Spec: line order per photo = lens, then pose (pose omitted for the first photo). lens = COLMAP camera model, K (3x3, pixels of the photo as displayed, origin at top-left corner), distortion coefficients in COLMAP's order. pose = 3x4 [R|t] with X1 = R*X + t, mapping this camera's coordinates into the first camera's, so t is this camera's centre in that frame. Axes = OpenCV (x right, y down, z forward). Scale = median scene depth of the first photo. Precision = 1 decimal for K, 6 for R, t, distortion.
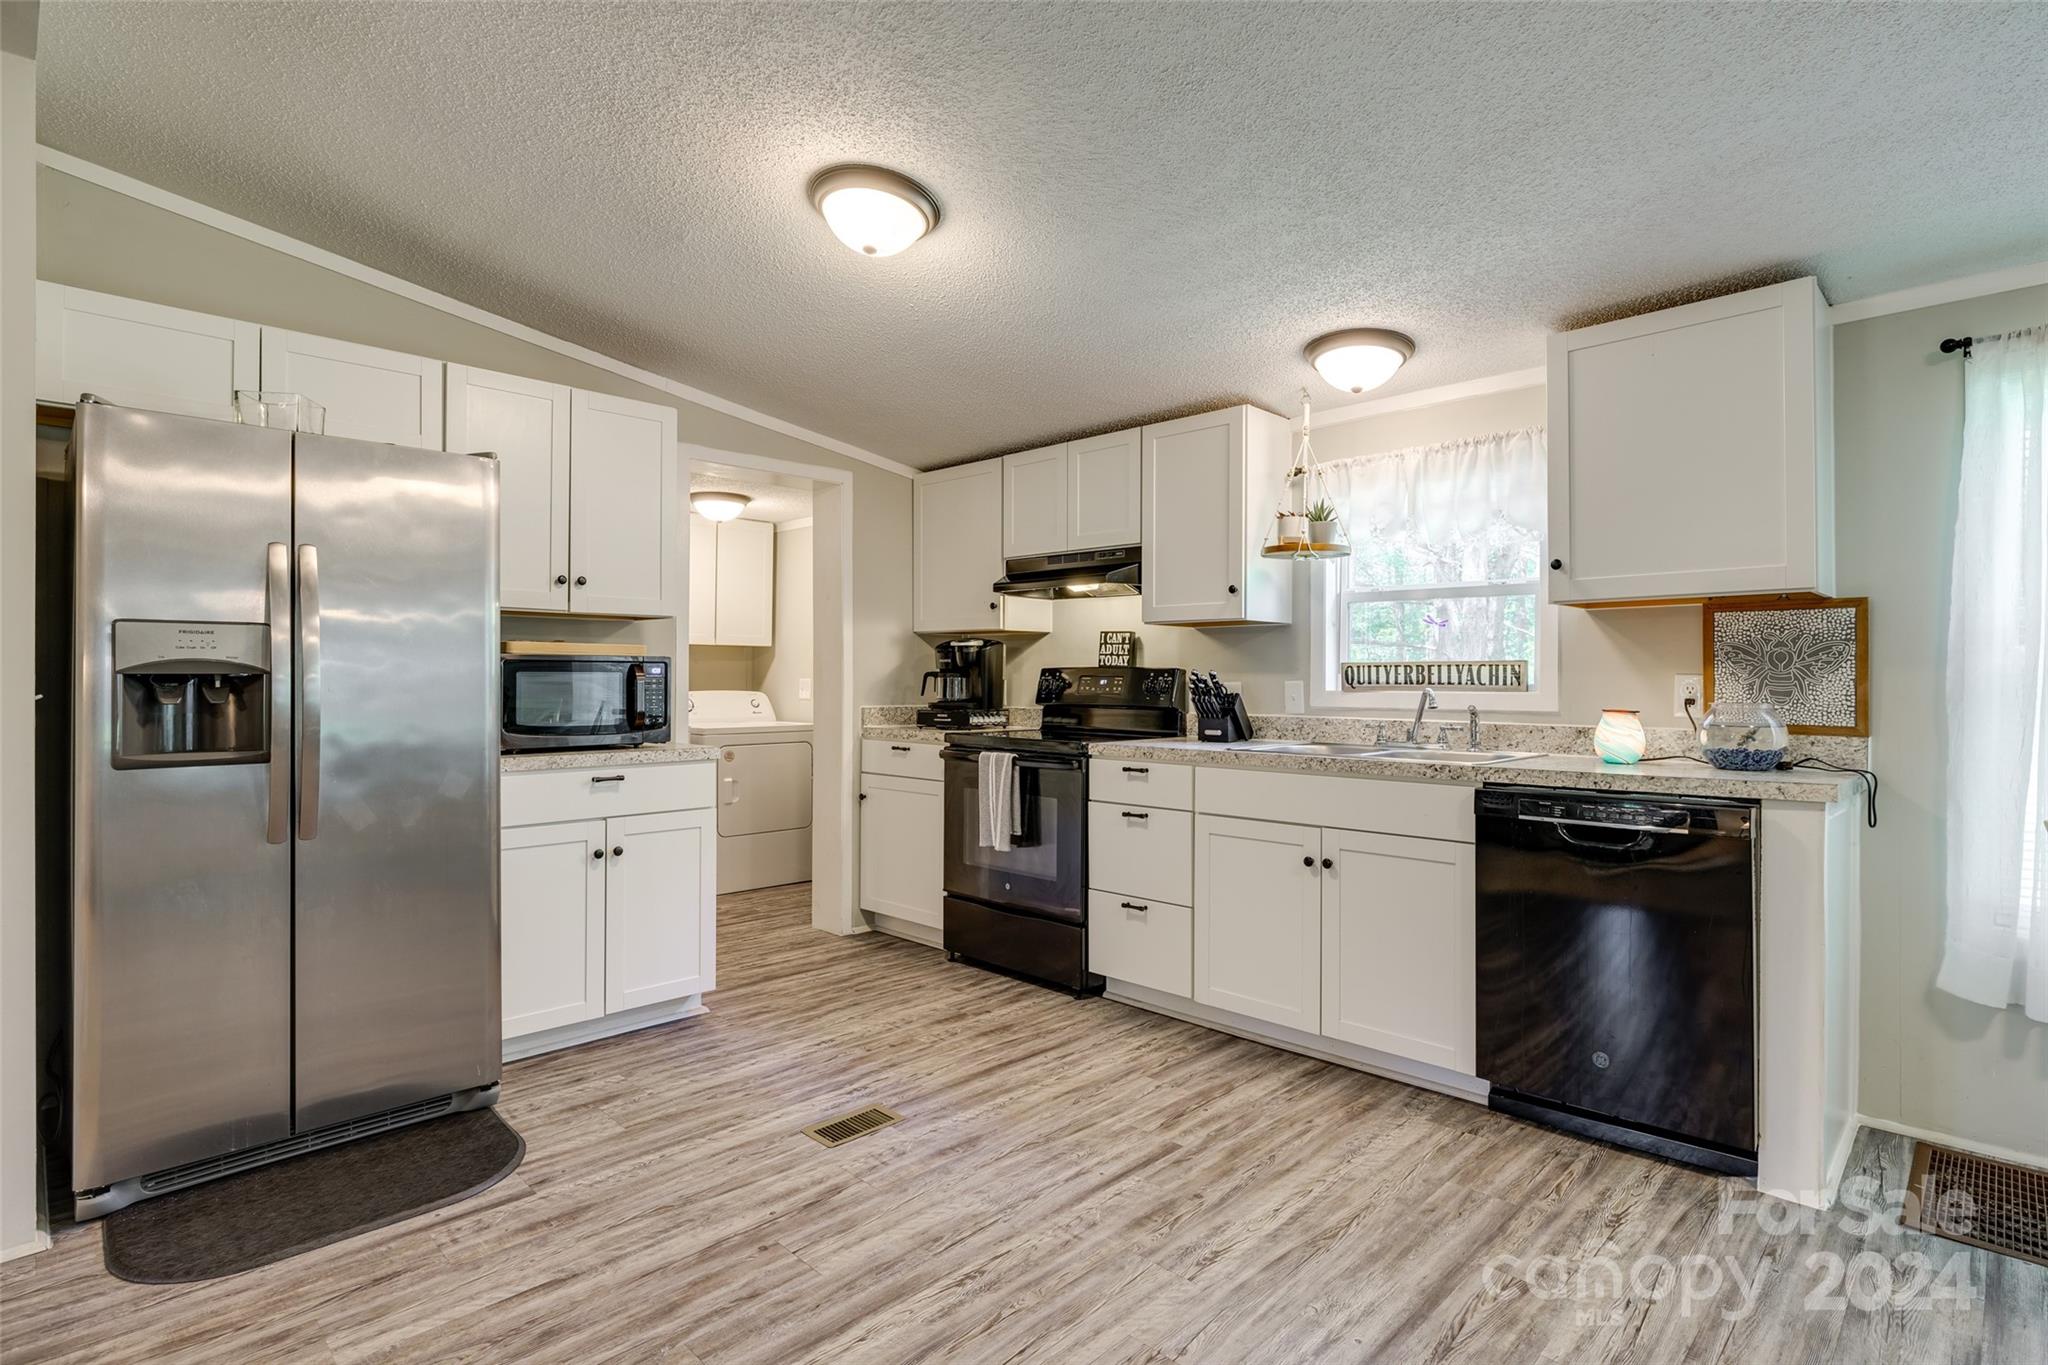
lens RADIAL K [[1010.9, 0, 1021.5], [0, 1010.9, 669.1], [0, 0, 1]] dist [-0.005498, 0.001237]
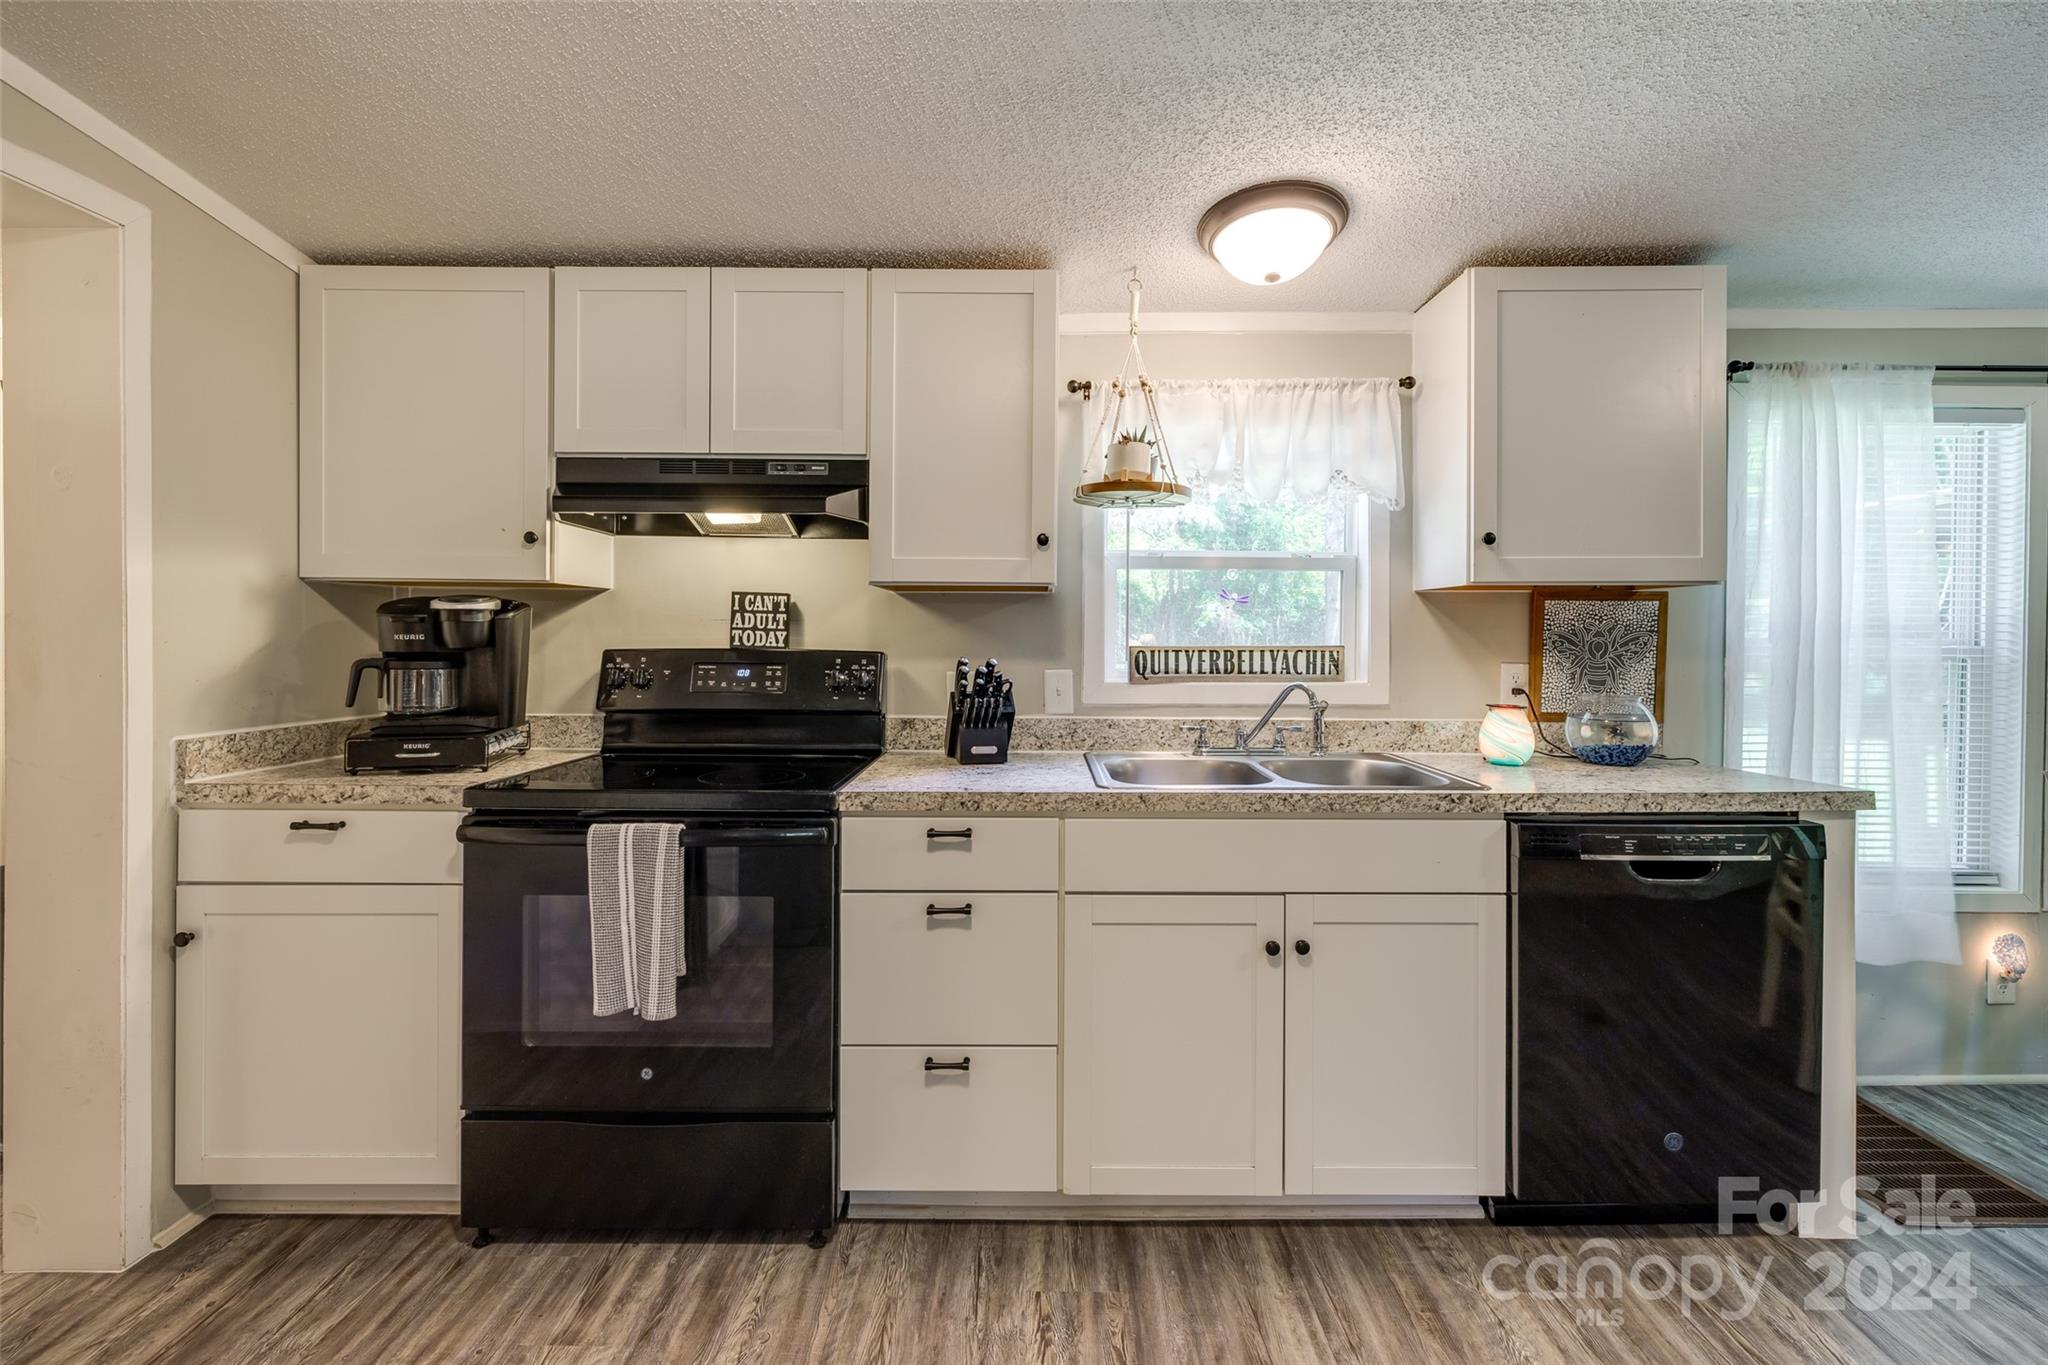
lens RADIAL K [[862.3, 0, 1022.2], [0, 862.3, 638.6], [0, 0, 1]] dist [-0.003138, 0.001395]
pose [[0.713316, -0.003499, 0.700834, -0.228622], [-0.008558, 0.999869, 0.013702, -0.022997], [-0.700790, -0.015772, 0.713193, 0.669522]]
